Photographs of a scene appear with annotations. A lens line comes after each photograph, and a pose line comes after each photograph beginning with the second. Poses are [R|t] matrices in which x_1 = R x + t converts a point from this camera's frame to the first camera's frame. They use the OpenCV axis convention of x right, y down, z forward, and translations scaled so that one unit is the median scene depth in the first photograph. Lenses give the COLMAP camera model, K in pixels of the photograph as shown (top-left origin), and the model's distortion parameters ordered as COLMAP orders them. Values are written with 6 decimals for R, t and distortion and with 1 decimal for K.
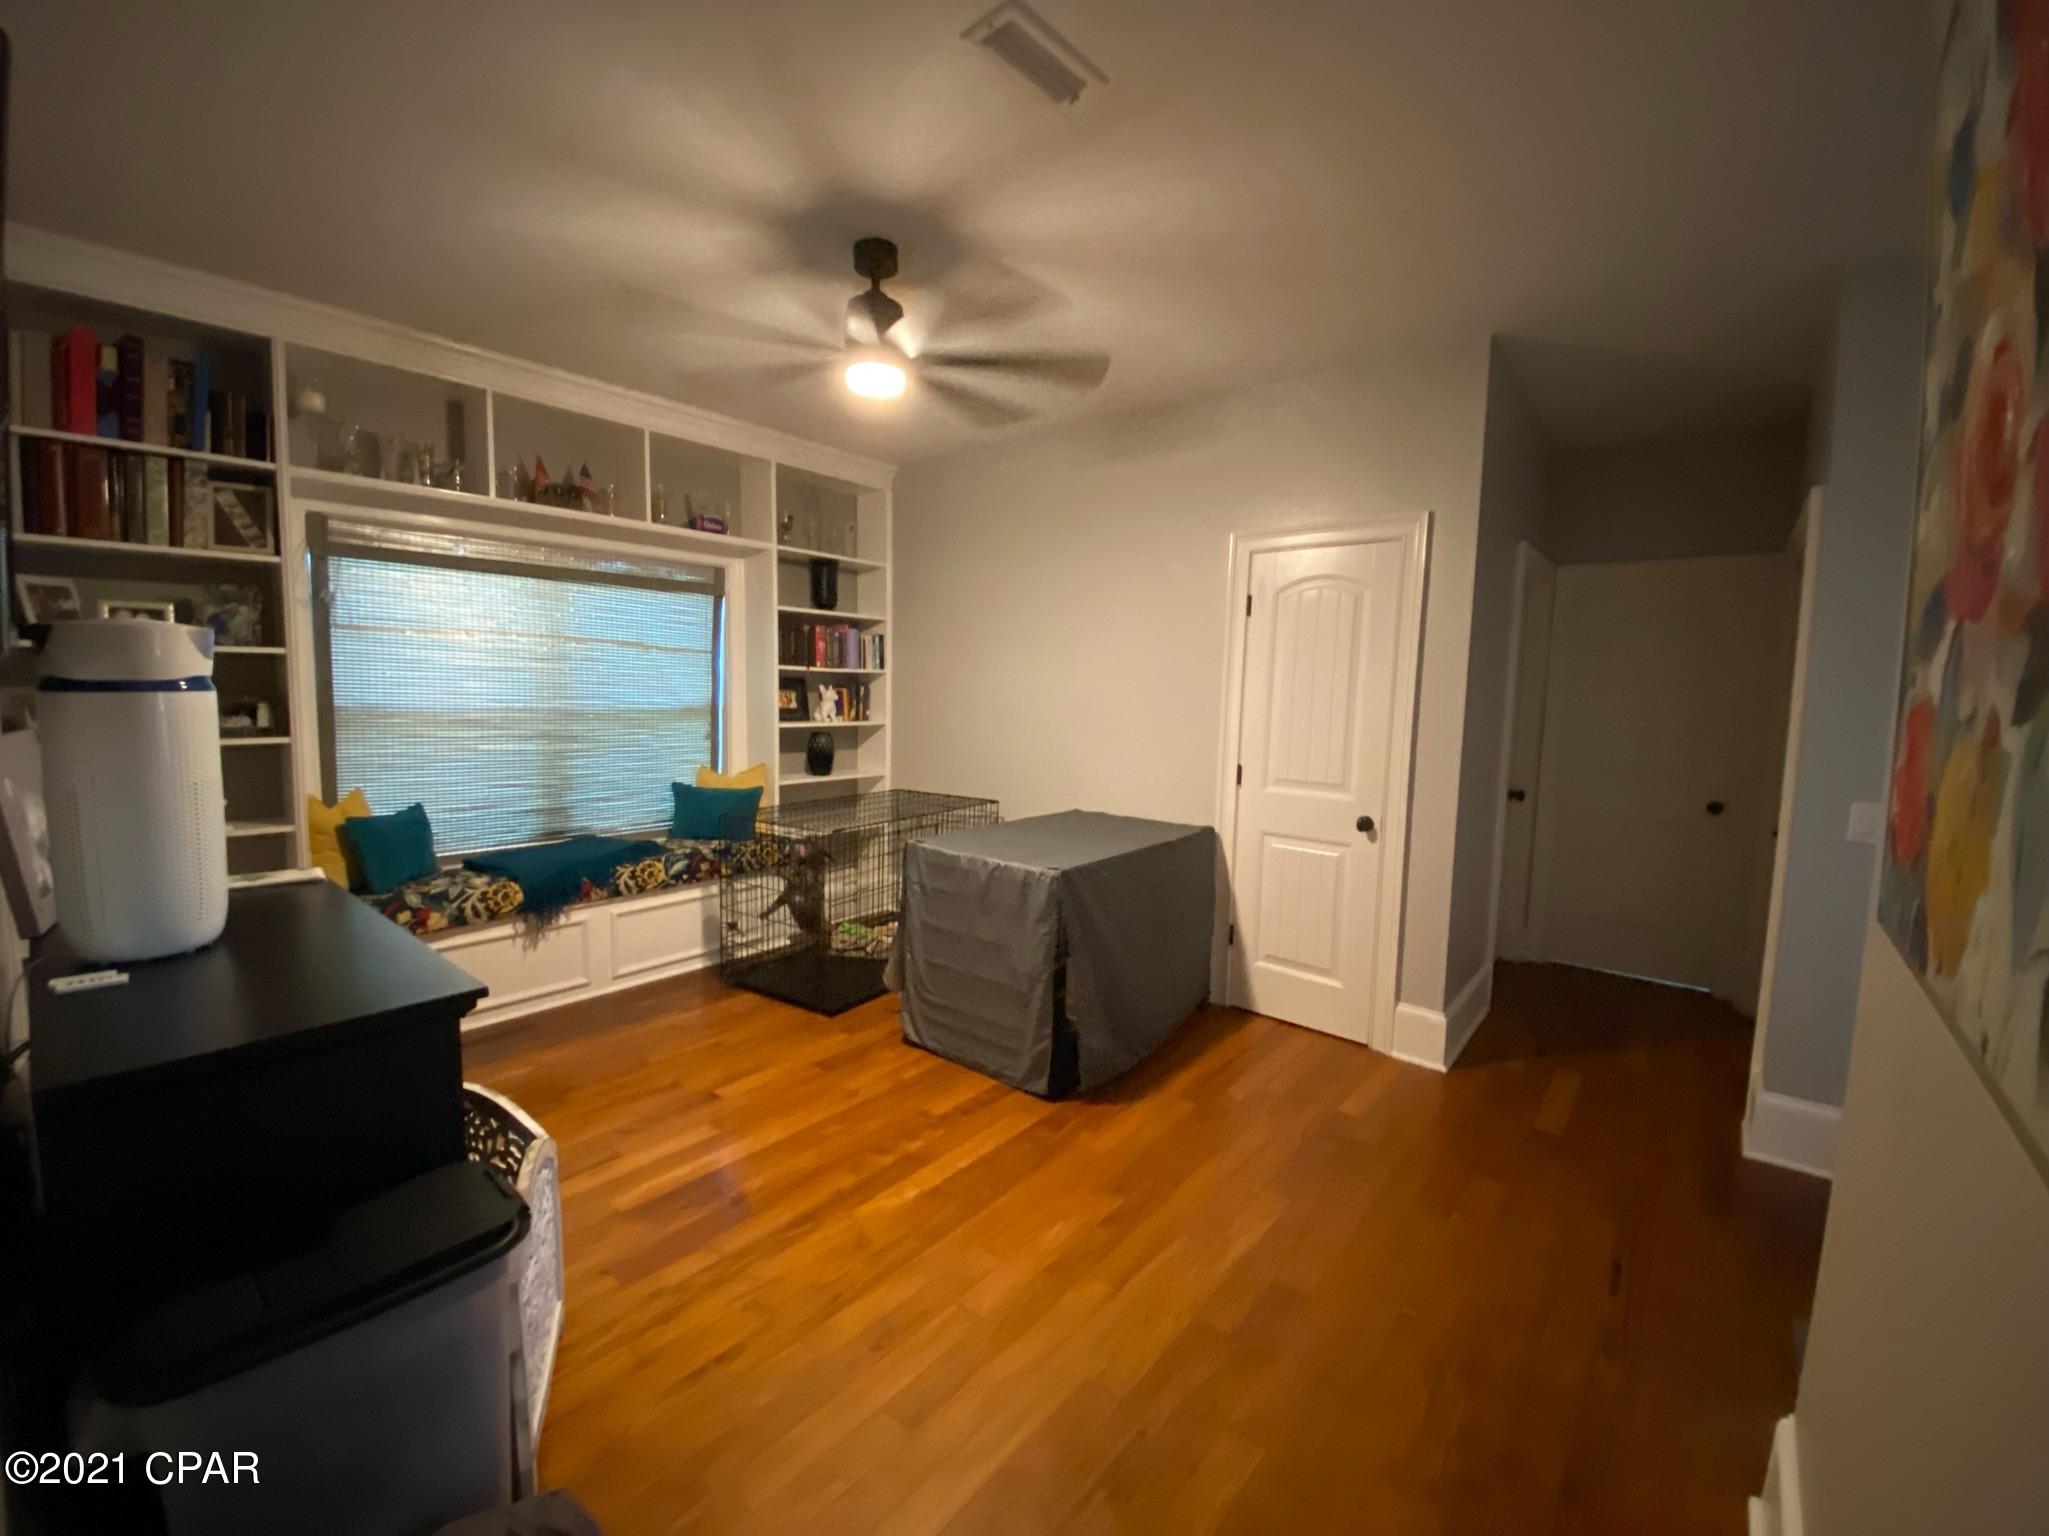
lens RADIAL K [[846.4, 0, 1024.5], [0, 846.4, 768.0], [0, 0, 1]] dist [-0.000185, -0.019839]
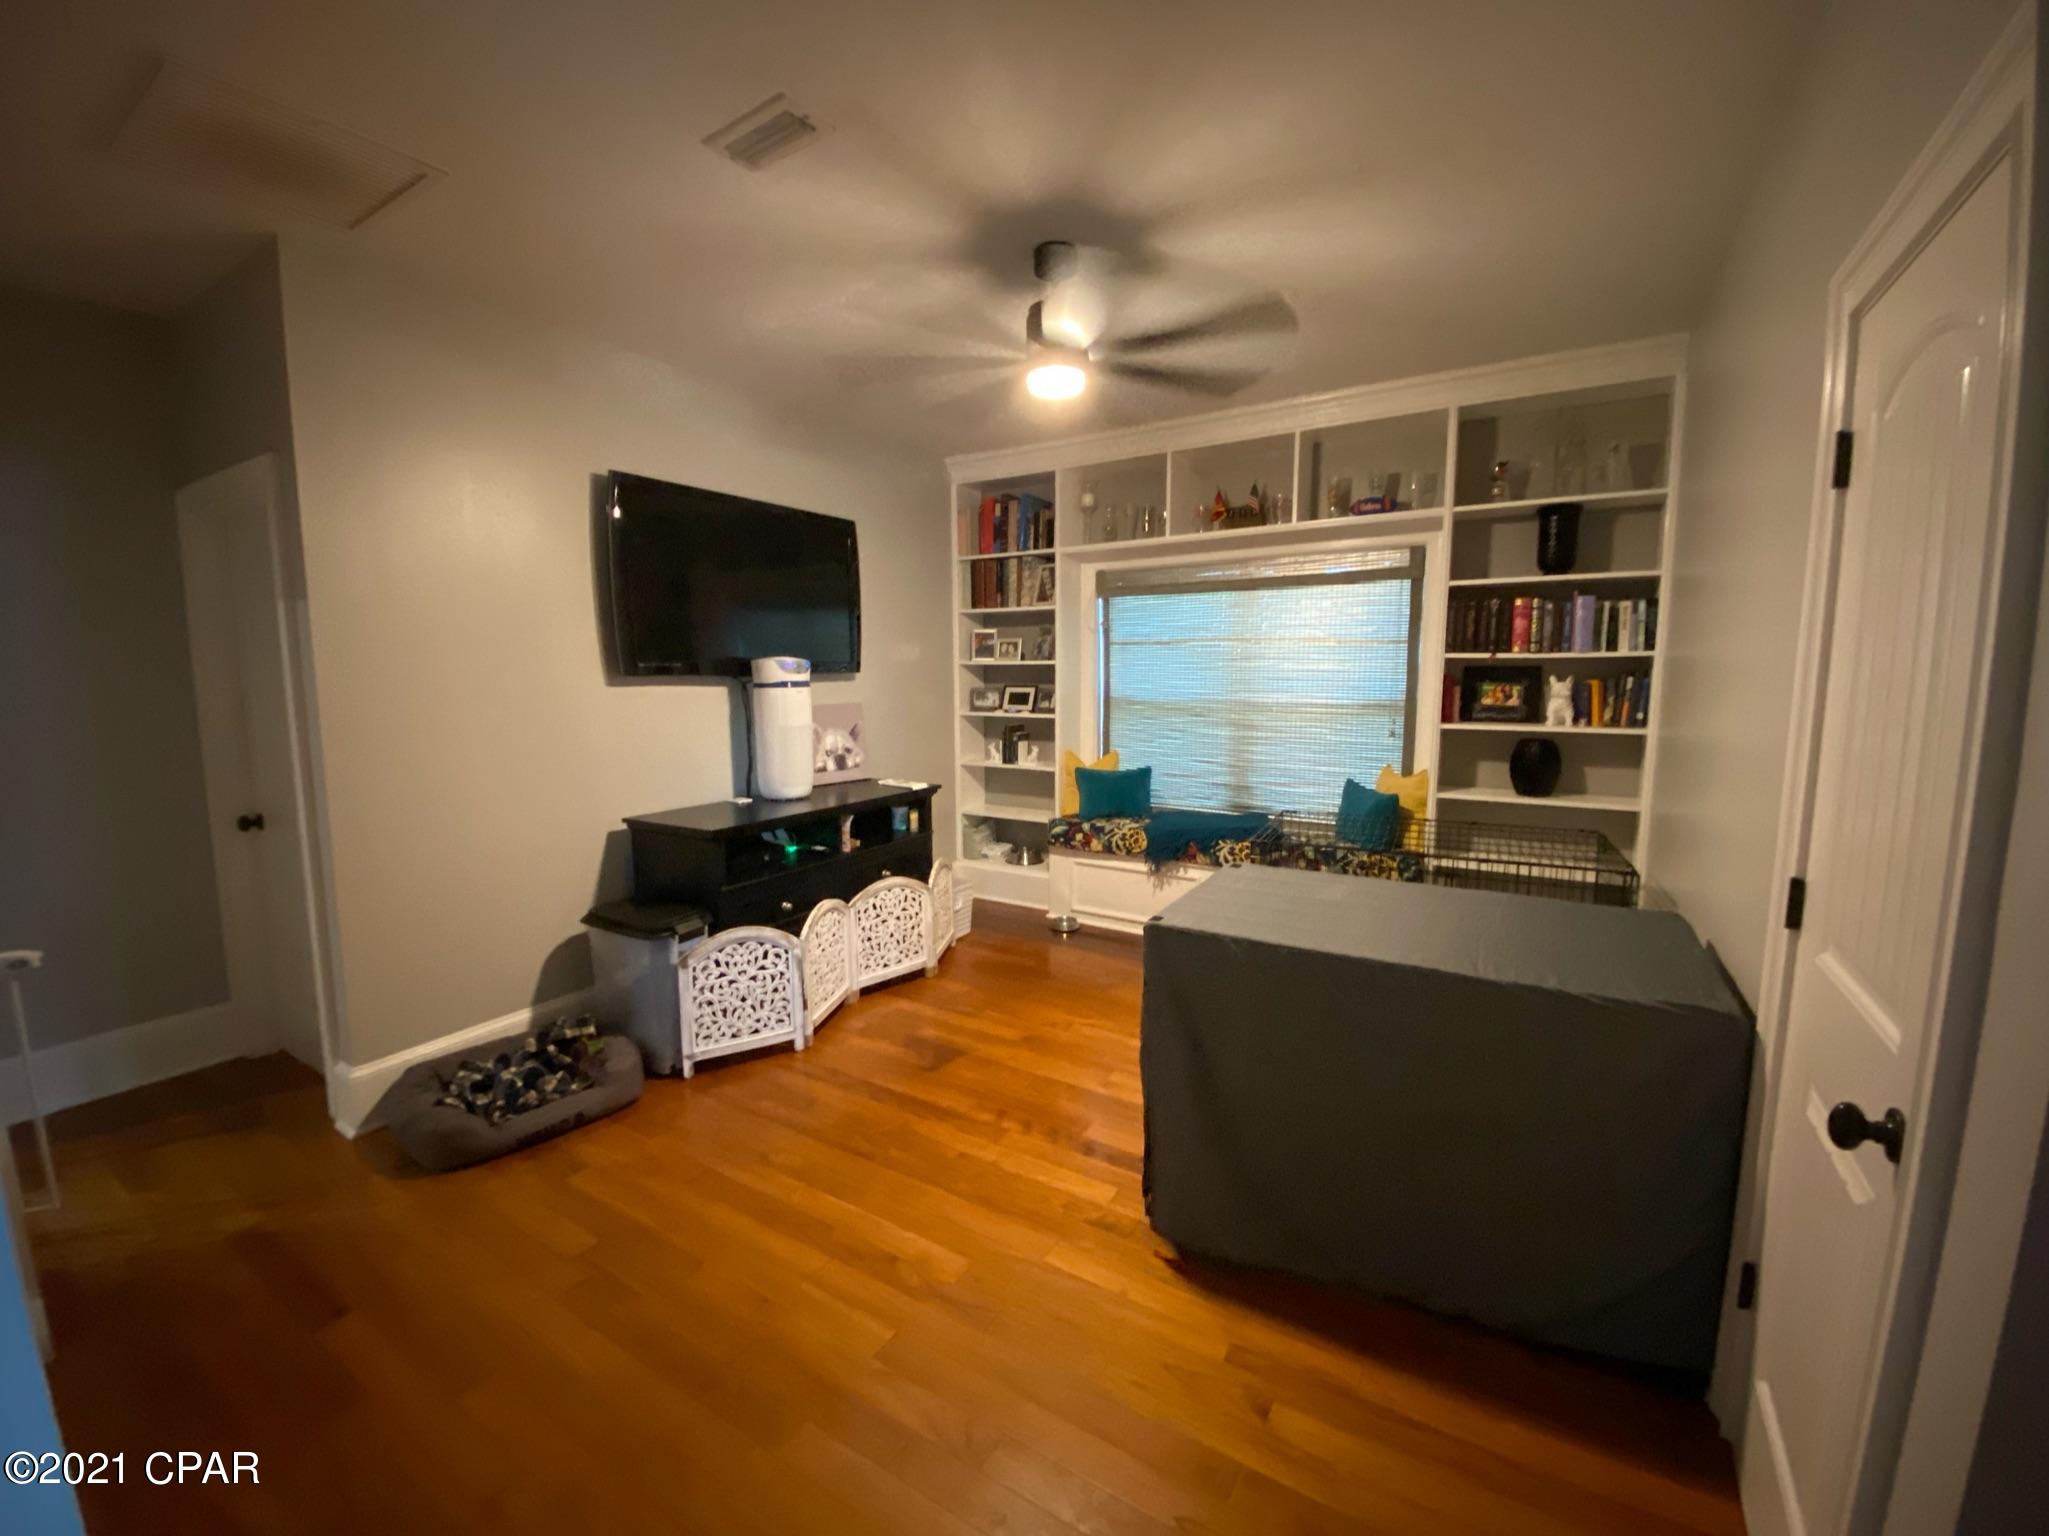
lens RADIAL K [[817.6, 0, 1024.5], [0, 817.6, 768.0], [0, 0, 1]] dist [0.000977, -0.000010]
pose [[0.090216, 0.094796, -0.991400, 0.546667], [-0.086583, 0.992437, 0.087016, -0.050181], [0.992151, 0.077988, 0.097741, 0.595379]]
